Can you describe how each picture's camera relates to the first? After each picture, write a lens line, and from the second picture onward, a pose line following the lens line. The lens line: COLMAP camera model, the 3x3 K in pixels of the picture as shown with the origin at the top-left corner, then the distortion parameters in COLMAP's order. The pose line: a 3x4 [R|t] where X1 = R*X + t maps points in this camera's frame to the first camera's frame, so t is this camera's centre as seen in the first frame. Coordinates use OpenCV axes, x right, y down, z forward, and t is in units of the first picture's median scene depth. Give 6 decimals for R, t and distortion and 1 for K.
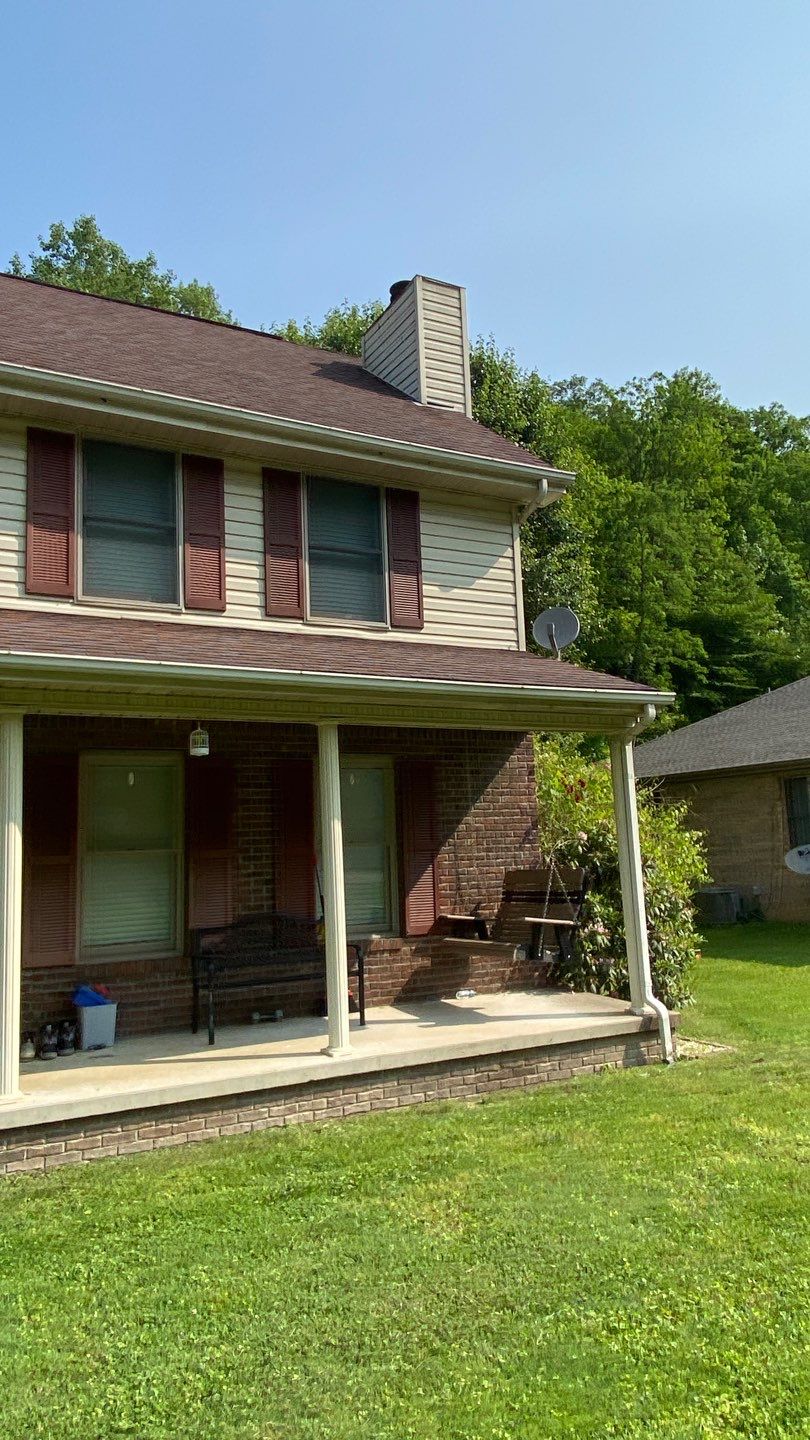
lens RADIAL K [[975.9, 0, 405.0], [0, 975.9, 720.0], [0, 0, 1]] dist [0.101694, -0.128257]
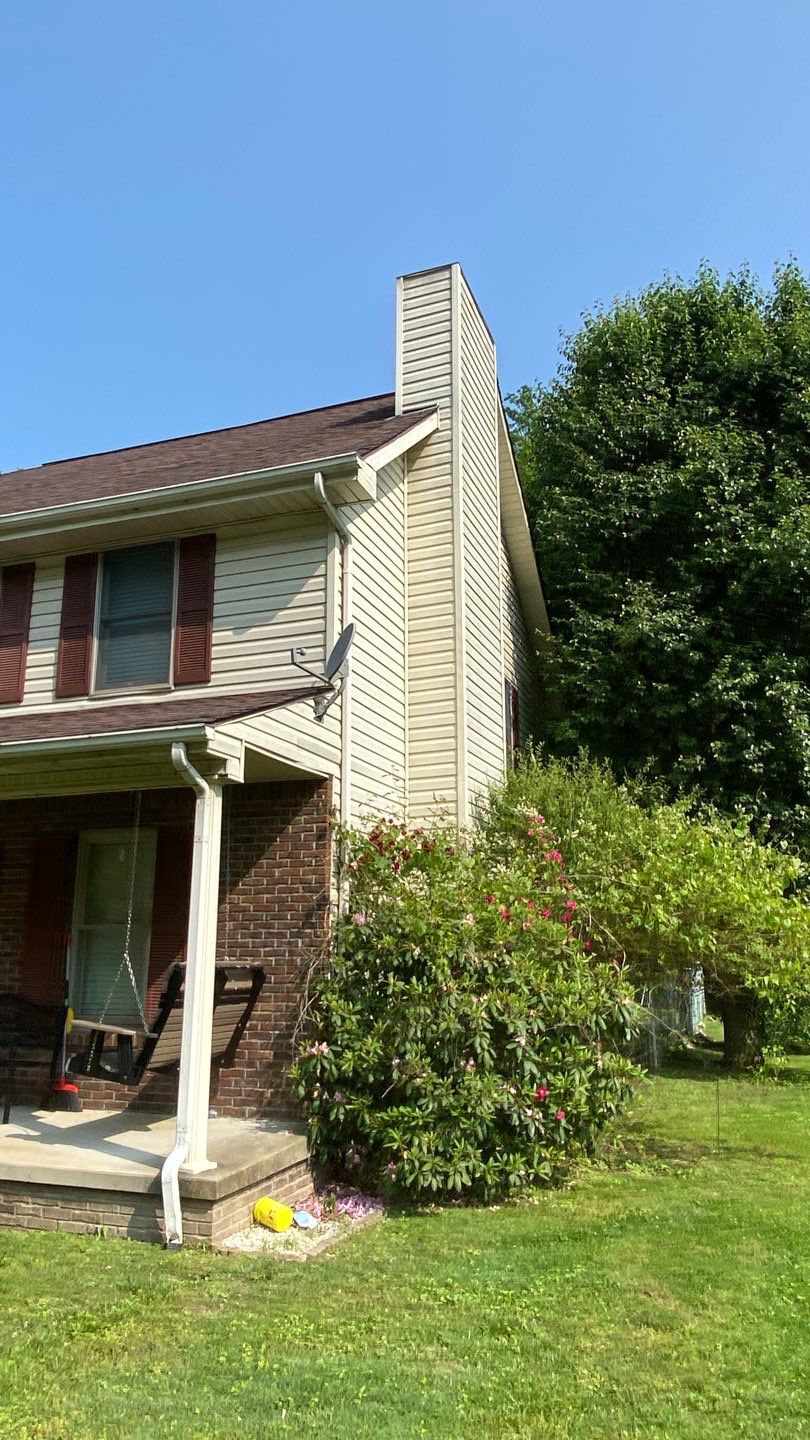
lens RADIAL K [[975.9, 0, 405.0], [0, 975.9, 720.0], [0, 0, 1]] dist [0.101694, -0.128257]
pose [[0.659557, -0.135623, -0.739317, 0.817638], [0.077214, 0.990609, -0.112837, 0.058011], [0.747678, 0.017337, 0.663835, 0.558366]]
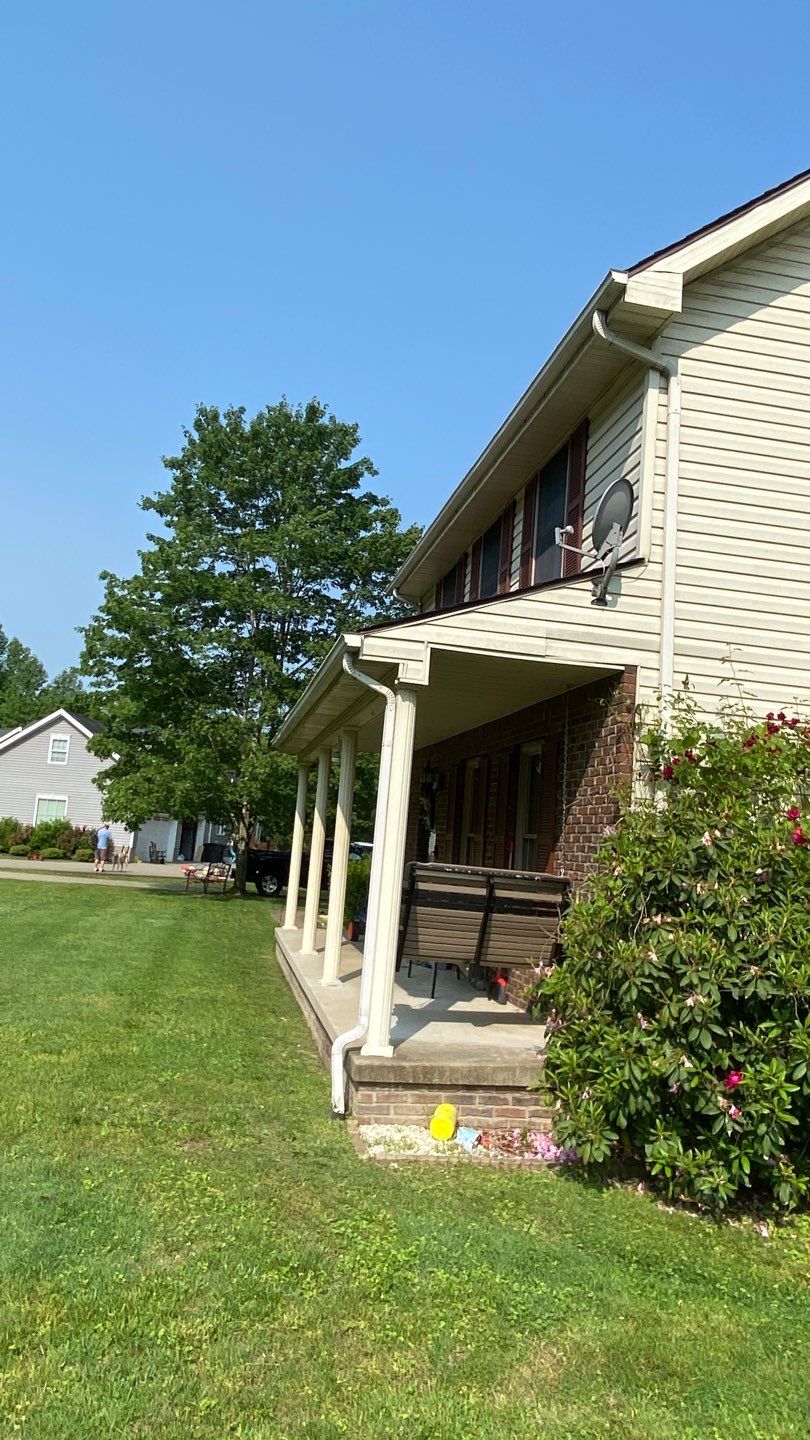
lens RADIAL K [[975.9, 0, 405.0], [0, 975.9, 720.0], [0, 0, 1]] dist [0.101694, -0.128257]
pose [[-0.303435, -0.110177, -0.946461, 0.867491], [0.060352, 0.989076, -0.134487, 0.131038], [0.950939, -0.097929, -0.293471, 1.129639]]
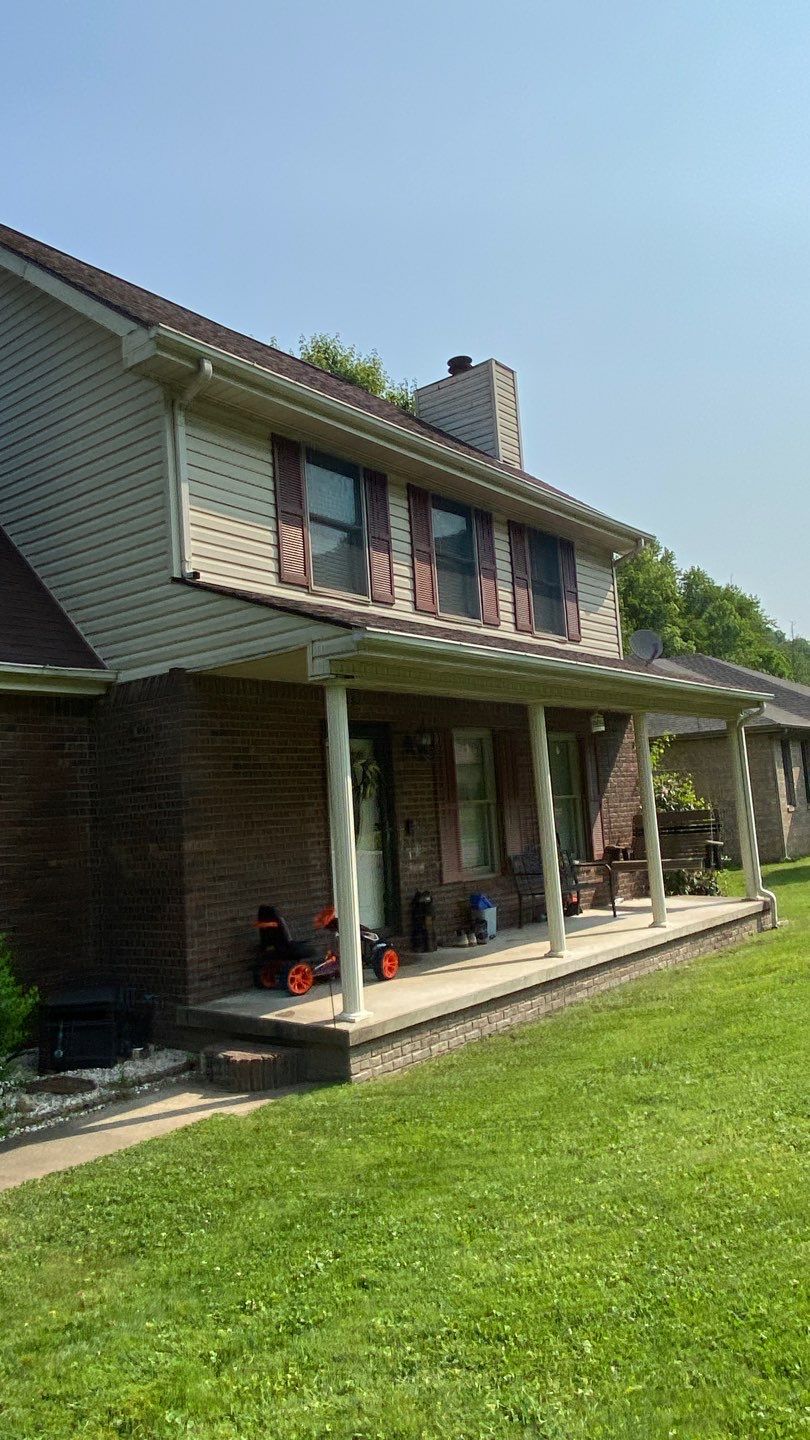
lens RADIAL K [[1007.0, 0, 405.0], [0, 1007.0, 720.0], [0, 0, 1]] dist [0.083457, -0.088287]
pose [[0.919223, 0.013139, 0.393519, -0.792812], [-0.016898, 0.999839, 0.006090, 0.011595], [-0.393375, -0.012247, 0.919296, -0.215676]]
